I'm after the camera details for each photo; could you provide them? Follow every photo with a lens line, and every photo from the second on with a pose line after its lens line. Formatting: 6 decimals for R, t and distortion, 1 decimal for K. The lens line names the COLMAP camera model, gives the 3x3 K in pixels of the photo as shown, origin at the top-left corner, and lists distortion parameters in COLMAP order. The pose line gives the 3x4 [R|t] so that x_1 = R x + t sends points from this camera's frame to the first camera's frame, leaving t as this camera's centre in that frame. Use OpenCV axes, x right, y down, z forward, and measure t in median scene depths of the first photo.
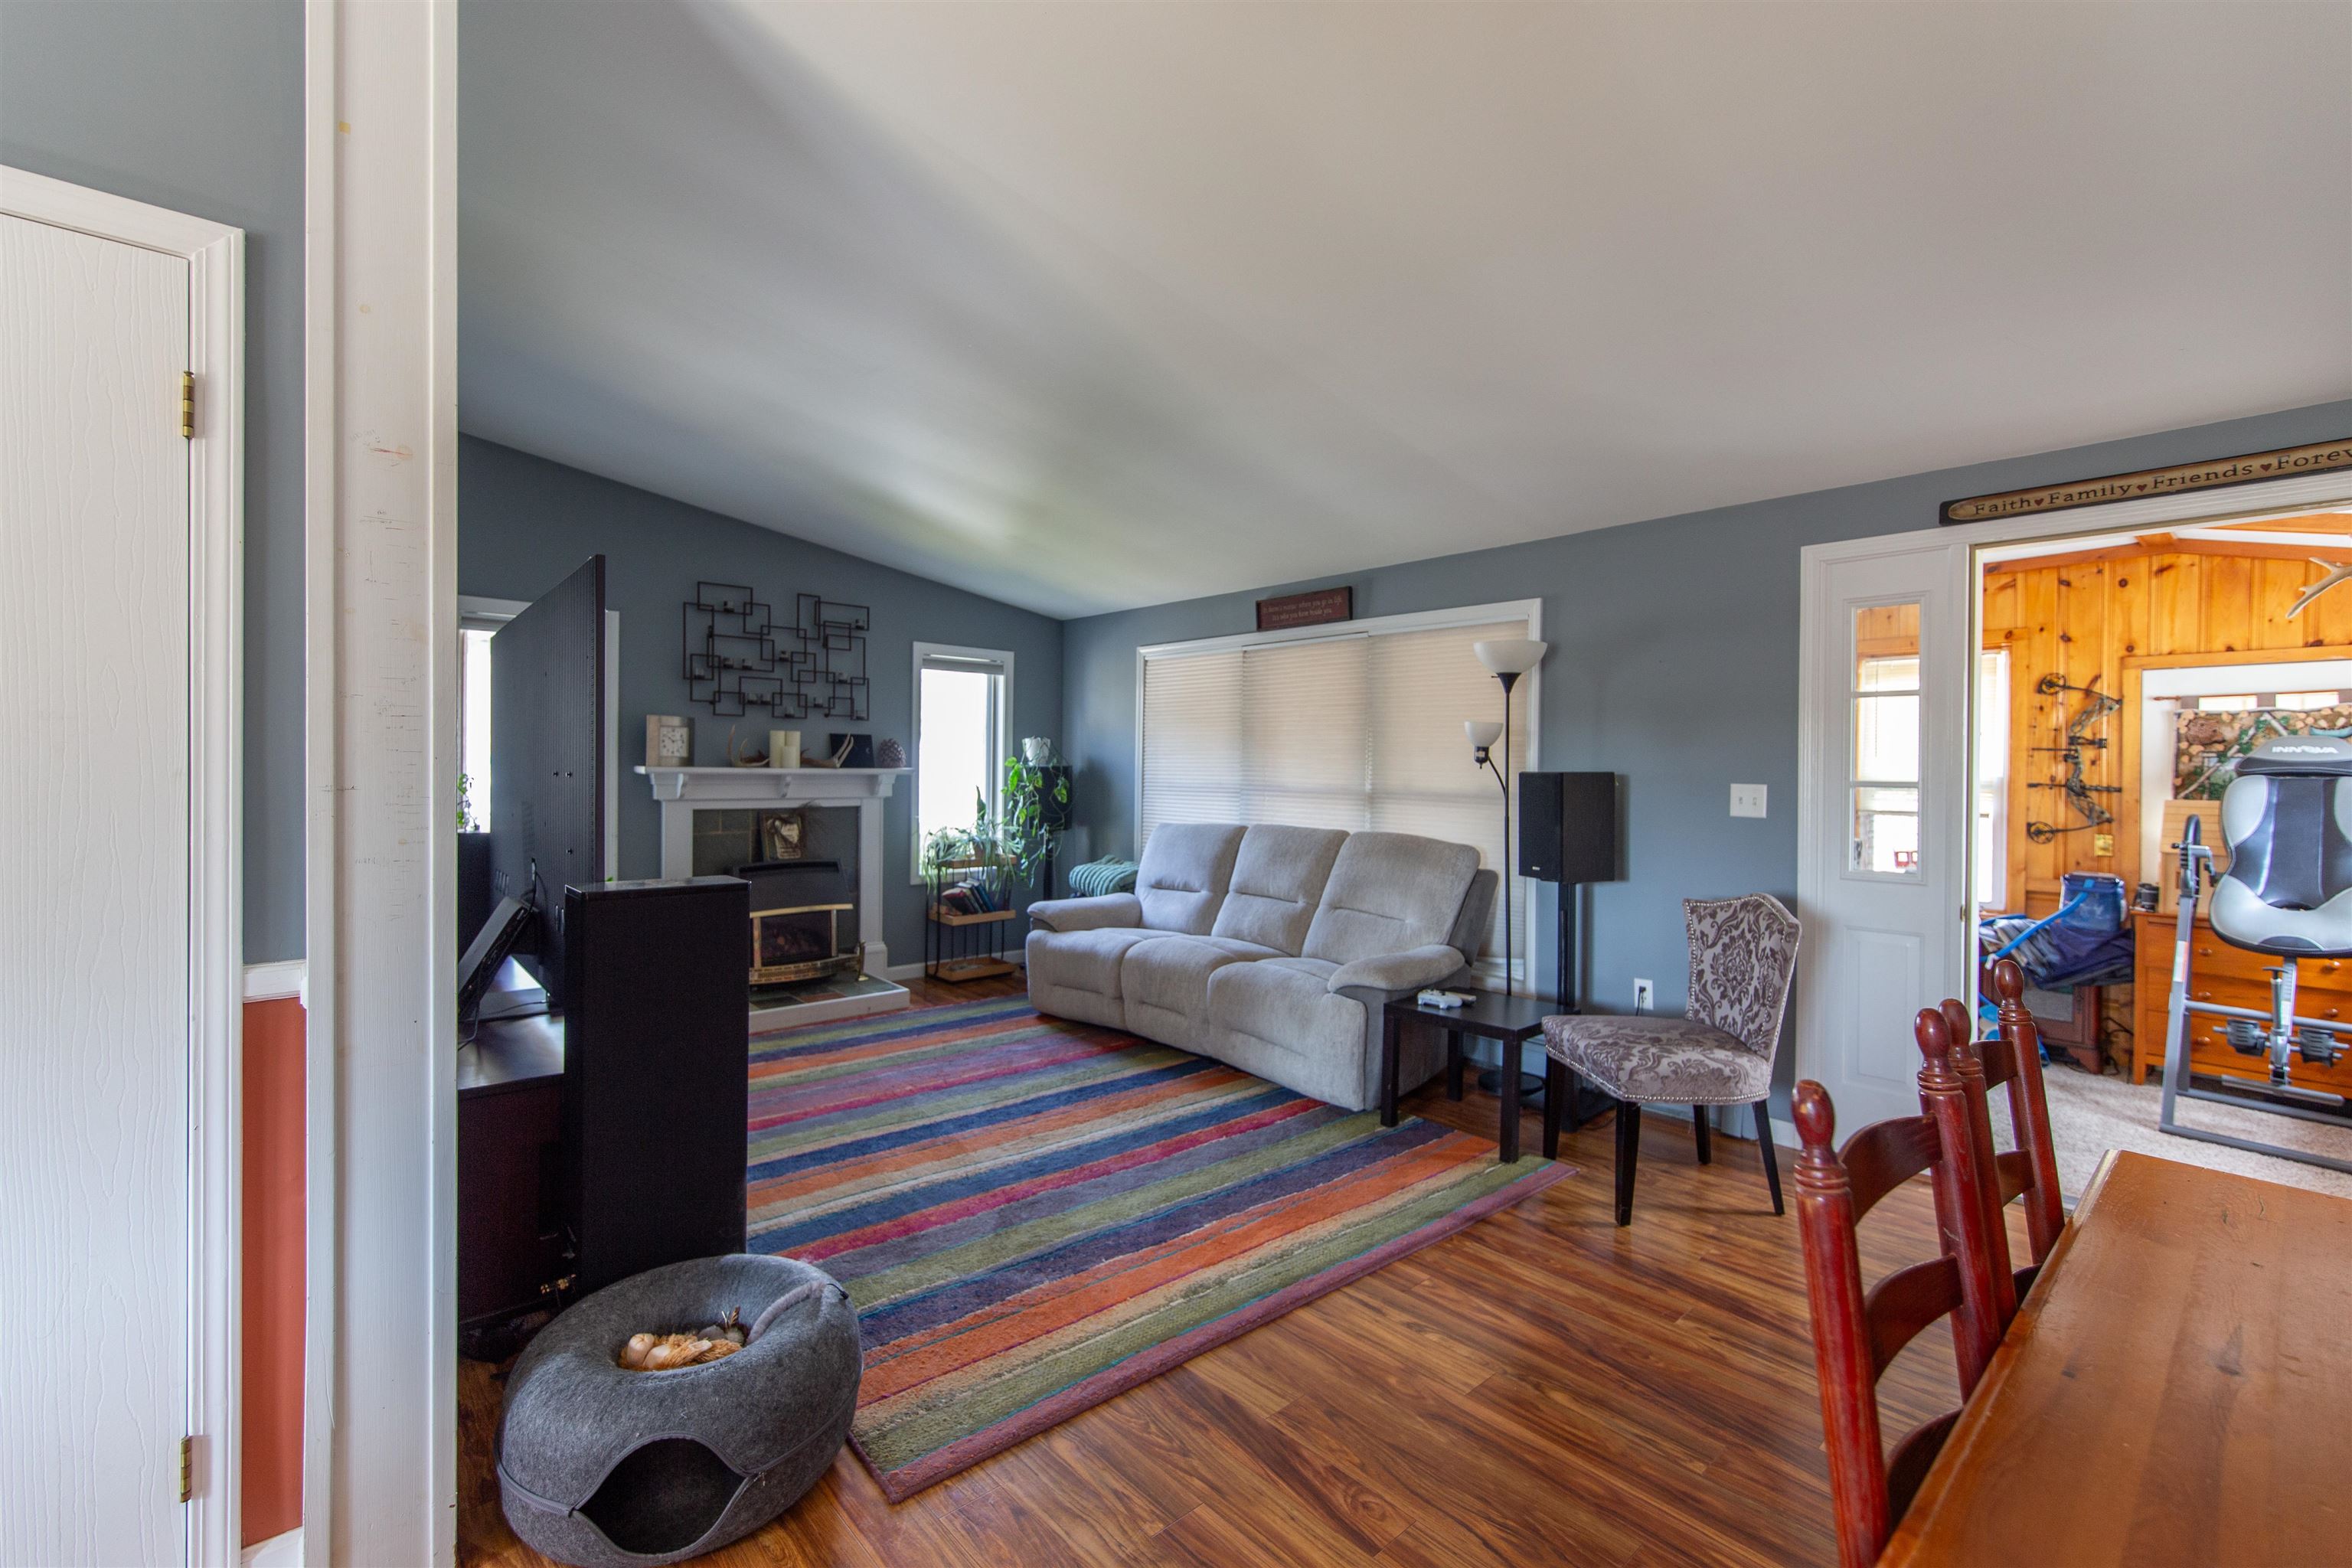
lens RADIAL K [[1016.3, 0, 1169.2], [0, 1016.3, 769.7], [0, 0, 1]] dist [0.000992, -0.001023]
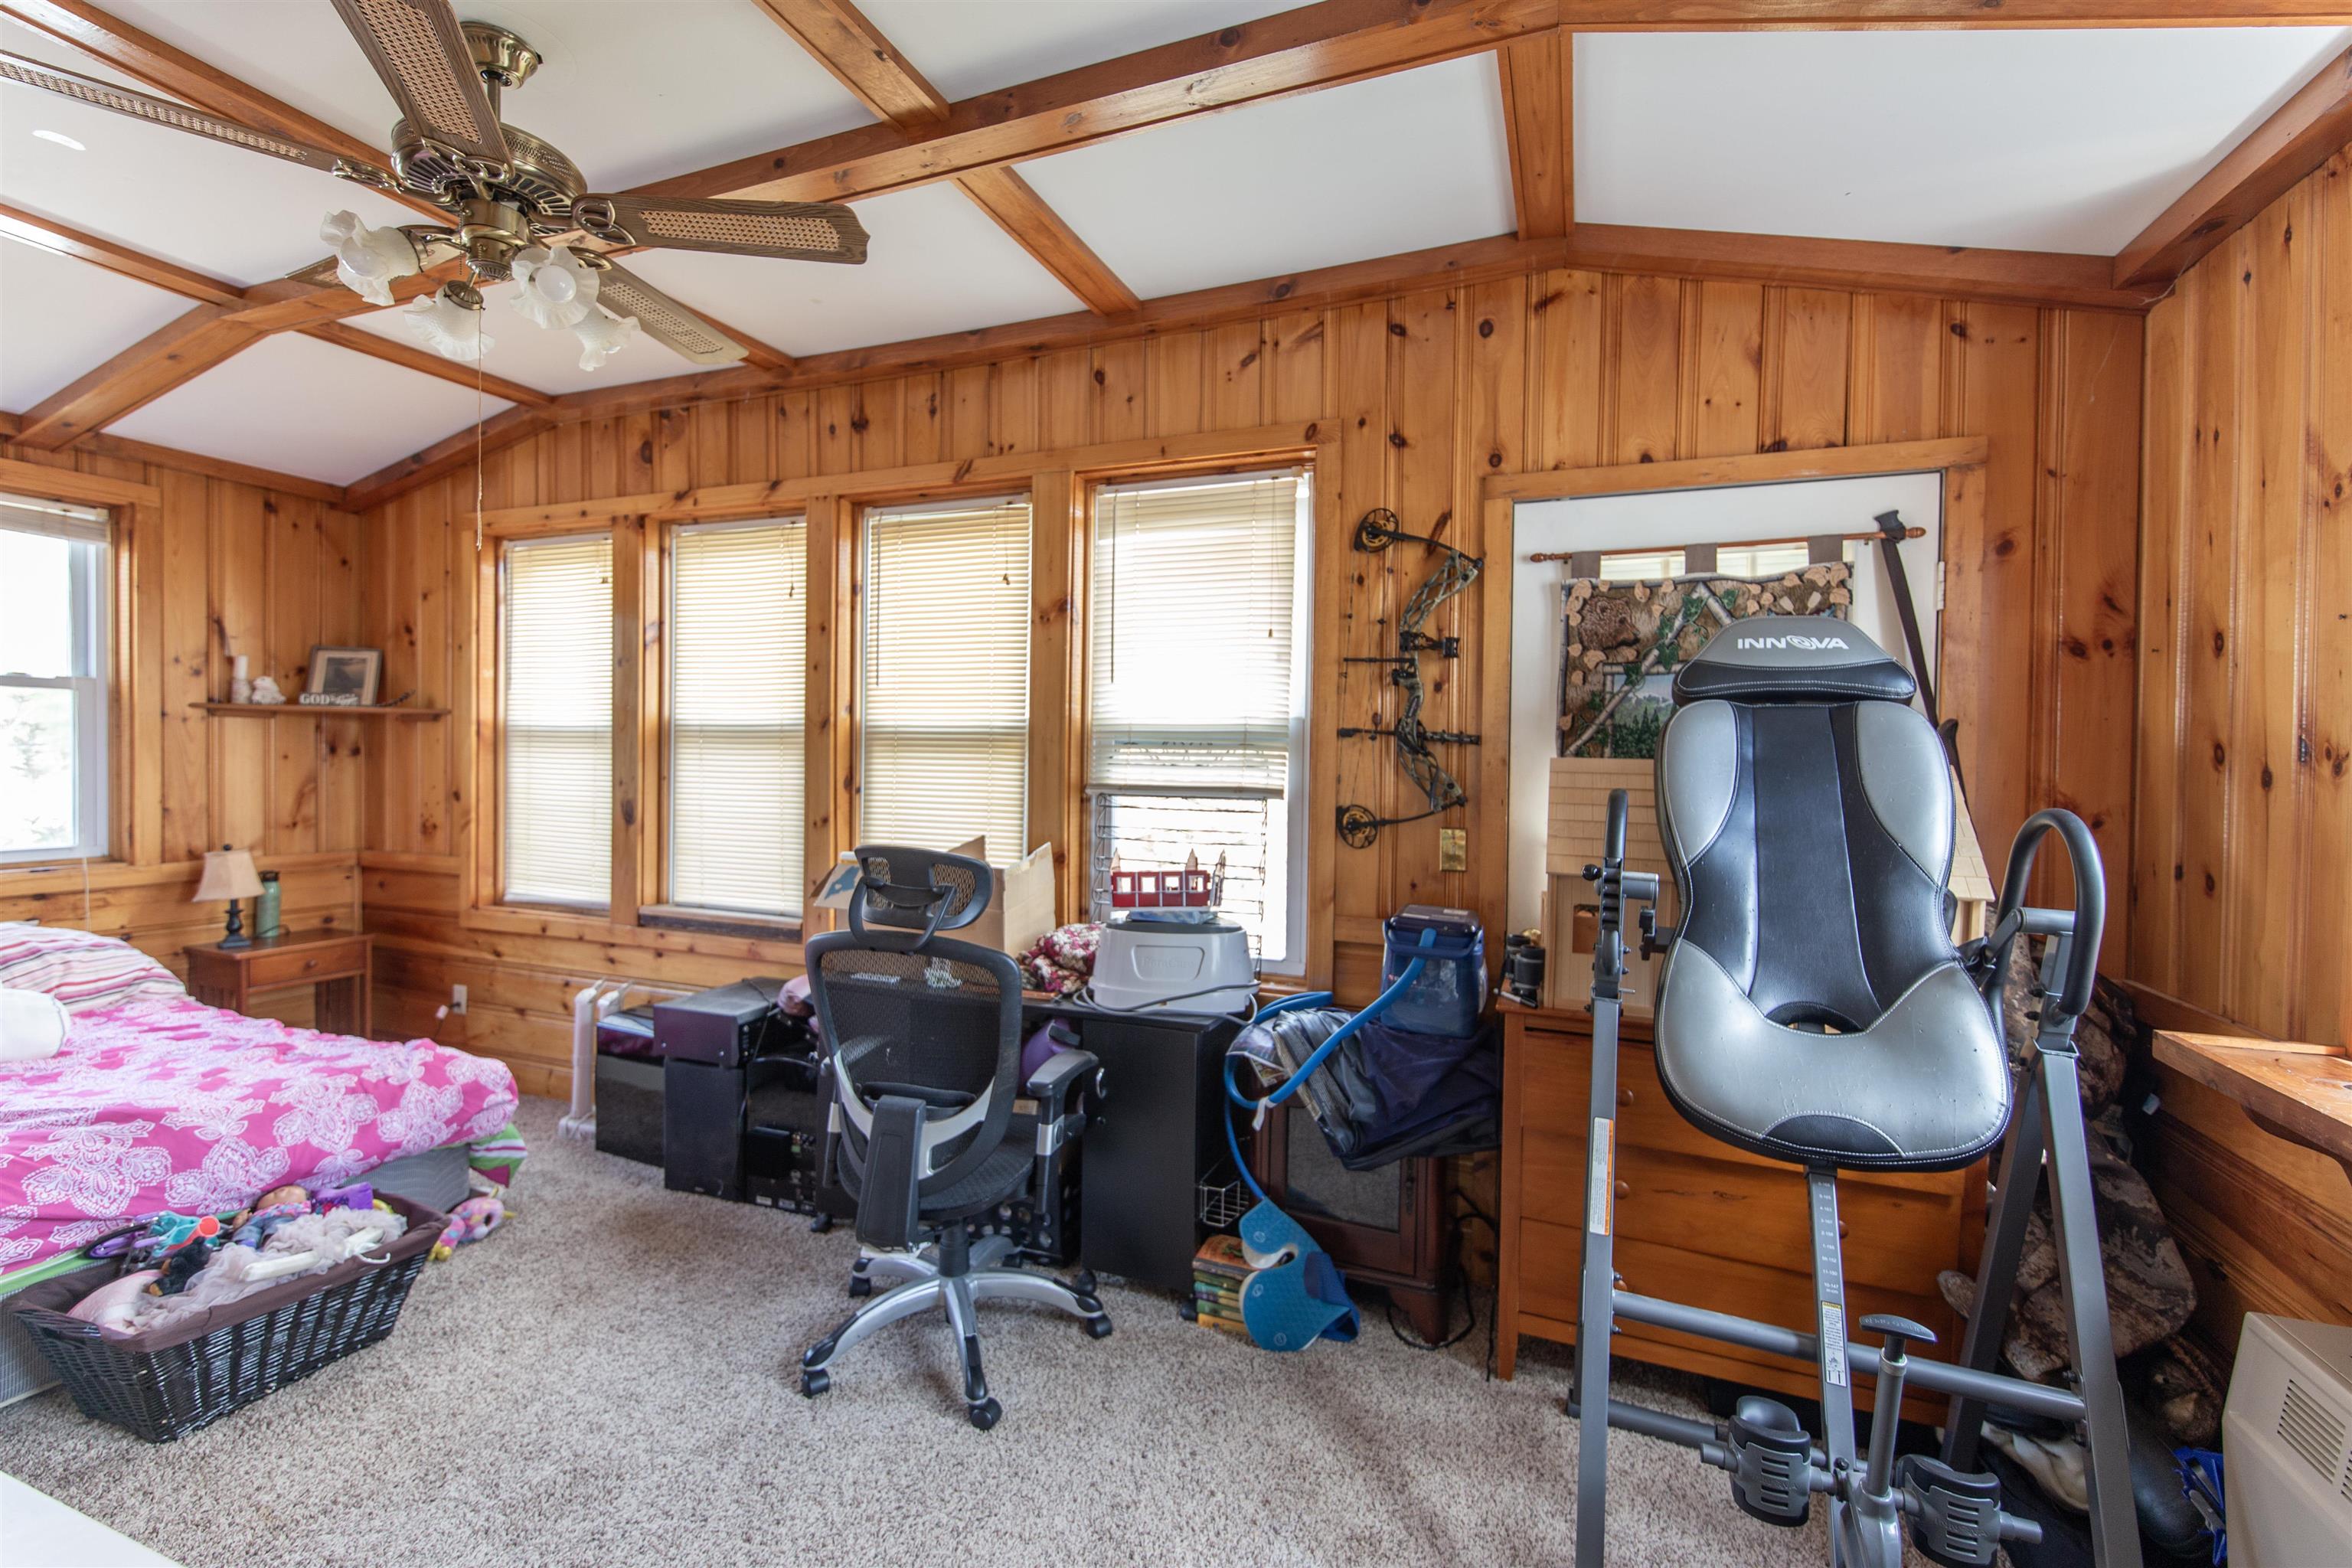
lens RADIAL K [[1016.3, 0, 1179.8], [0, 1016.3, 762.1], [0, 0, 1]] dist [0.000992, -0.001023]
pose [[0.888839, -0.005317, 0.458188, 0.581067], [-0.002730, 0.999853, 0.016898, 0.023039], [-0.458211, -0.016270, 0.888695, 0.628417]]
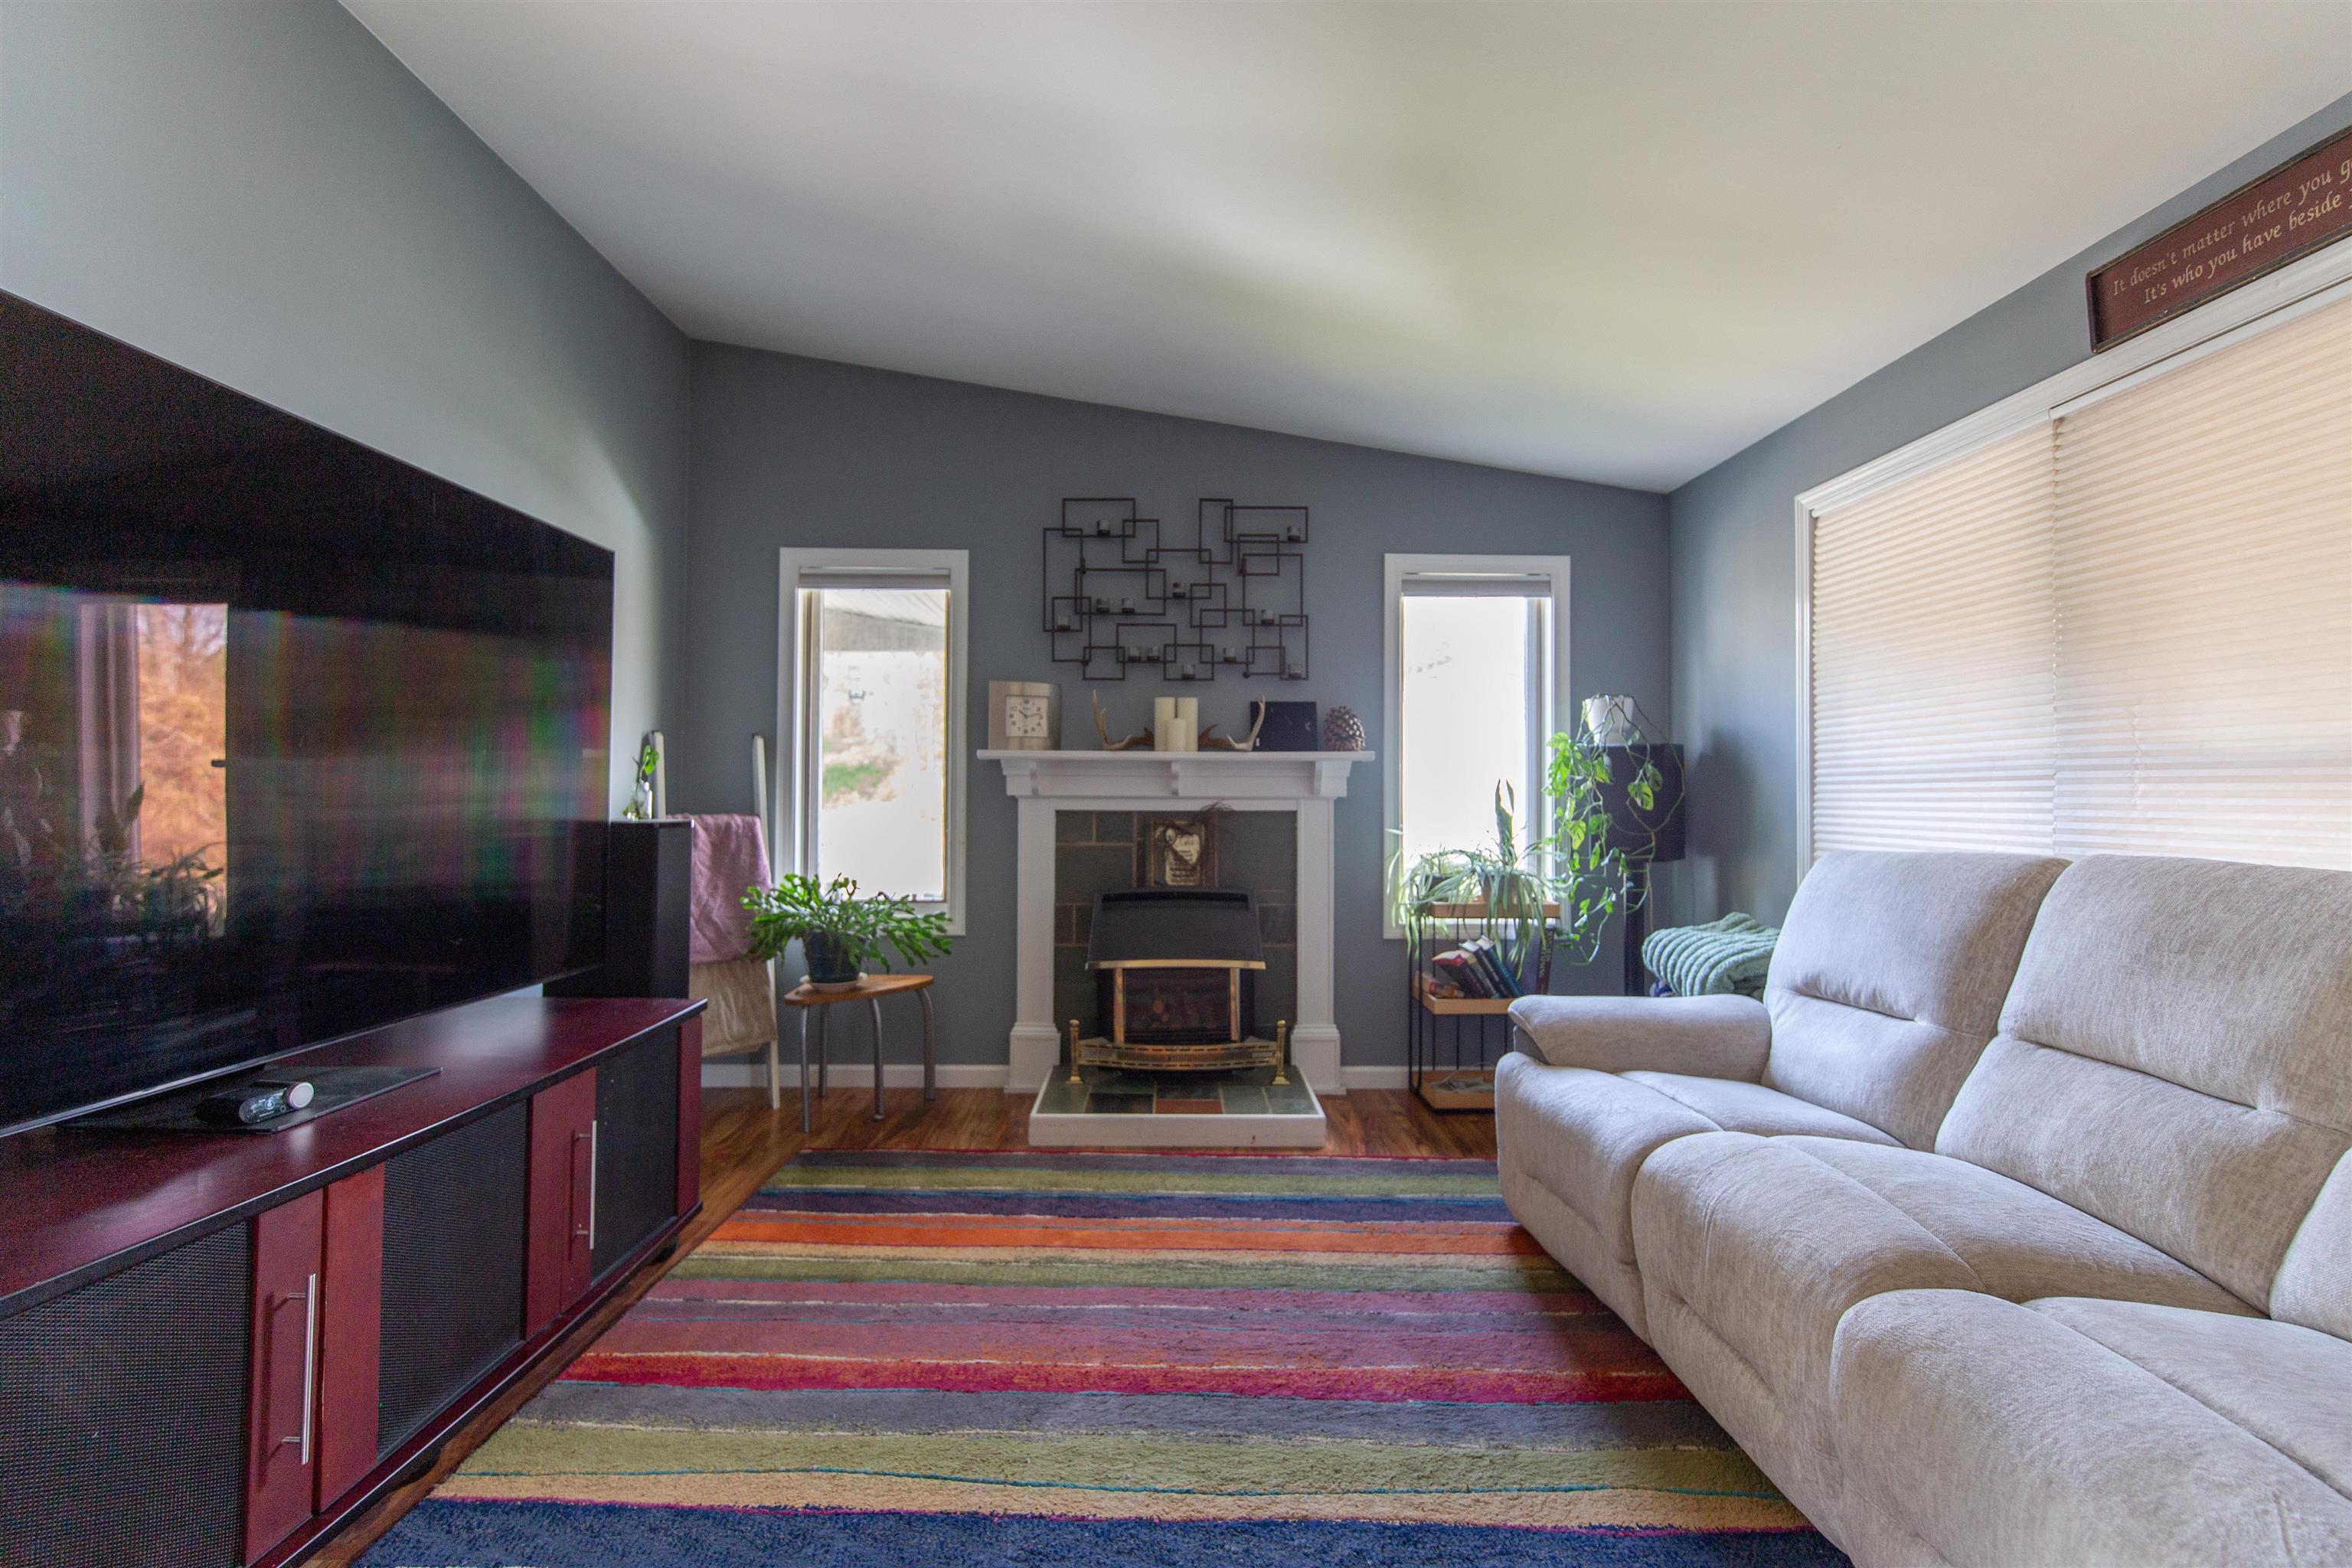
lens RADIAL K [[1016.3, 0, 1190.7], [0, 1016.3, 770.3], [0, 0, 1]] dist [0.000992, -0.001023]
pose [[0.751766, -0.023566, -0.659008, 0.083242], [0.000658, 0.999388, -0.034988, 0.036165], [0.659429, 0.025869, 0.751321, 0.515893]]
